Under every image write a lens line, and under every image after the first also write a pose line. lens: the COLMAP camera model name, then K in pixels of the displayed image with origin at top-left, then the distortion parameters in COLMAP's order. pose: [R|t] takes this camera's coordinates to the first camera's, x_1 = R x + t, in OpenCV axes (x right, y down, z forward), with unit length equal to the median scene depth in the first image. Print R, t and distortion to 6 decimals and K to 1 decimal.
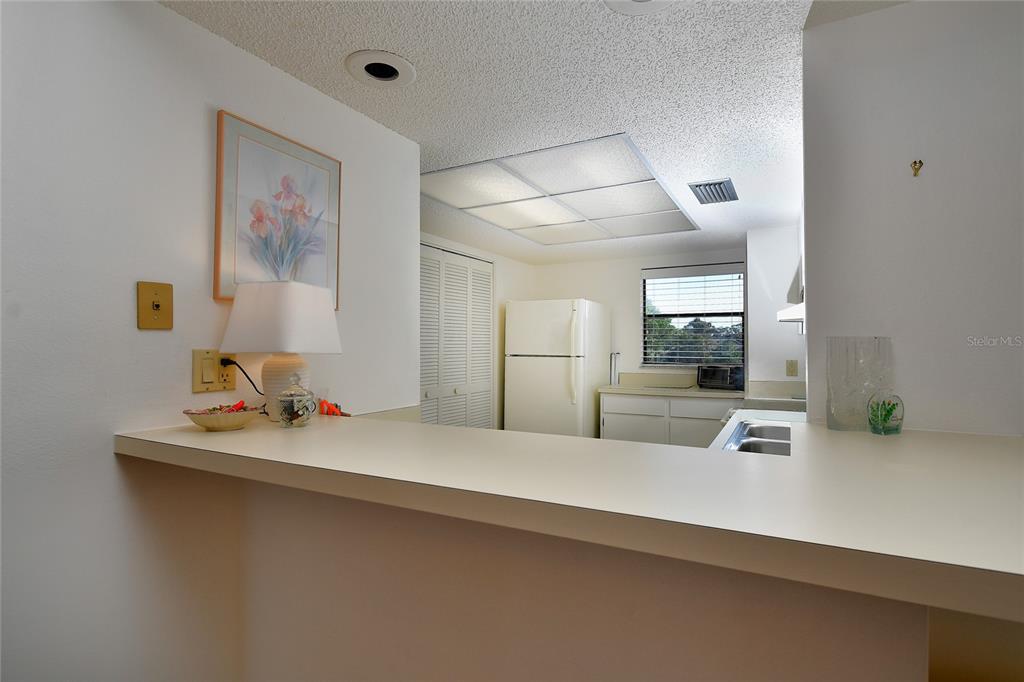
lens RADIAL K [[503.4, 0, 512.0], [0, 503.4, 341.0], [0, 0, 1]] dist [0.001014, 0.000050]
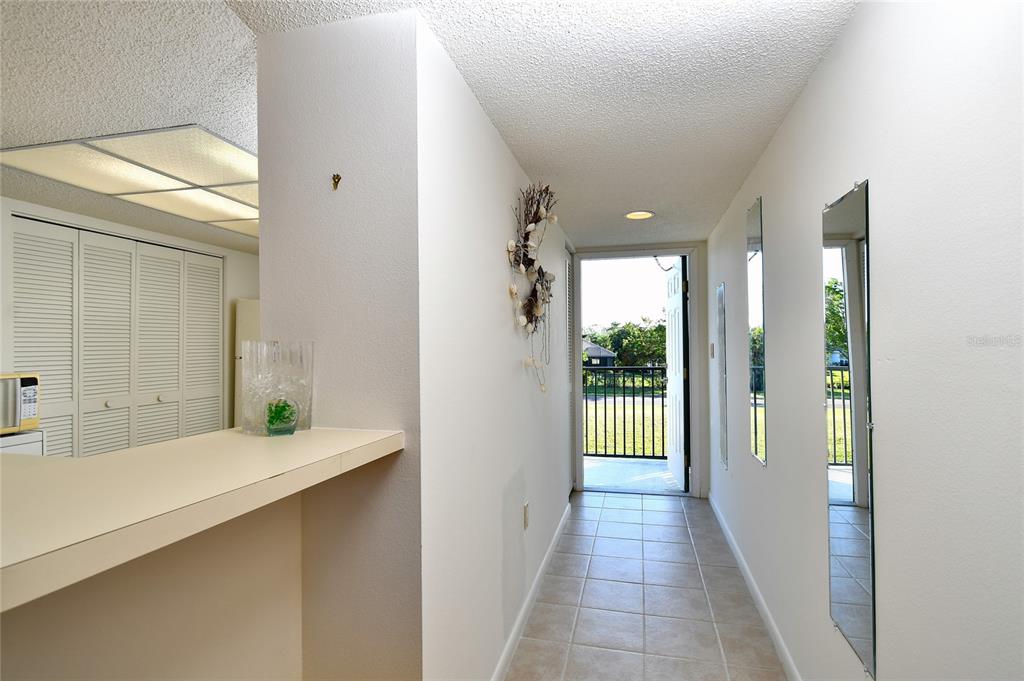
lens RADIAL K [[503.4, 0, 512.0], [0, 503.4, 340.5], [0, 0, 1]] dist [0.001014, 0.000050]
pose [[0.961648, -0.002521, 0.274273, 0.343761], [0.002739, 0.999996, -0.000414, -0.002953], [-0.274271, 0.001150, 0.961652, -0.048104]]
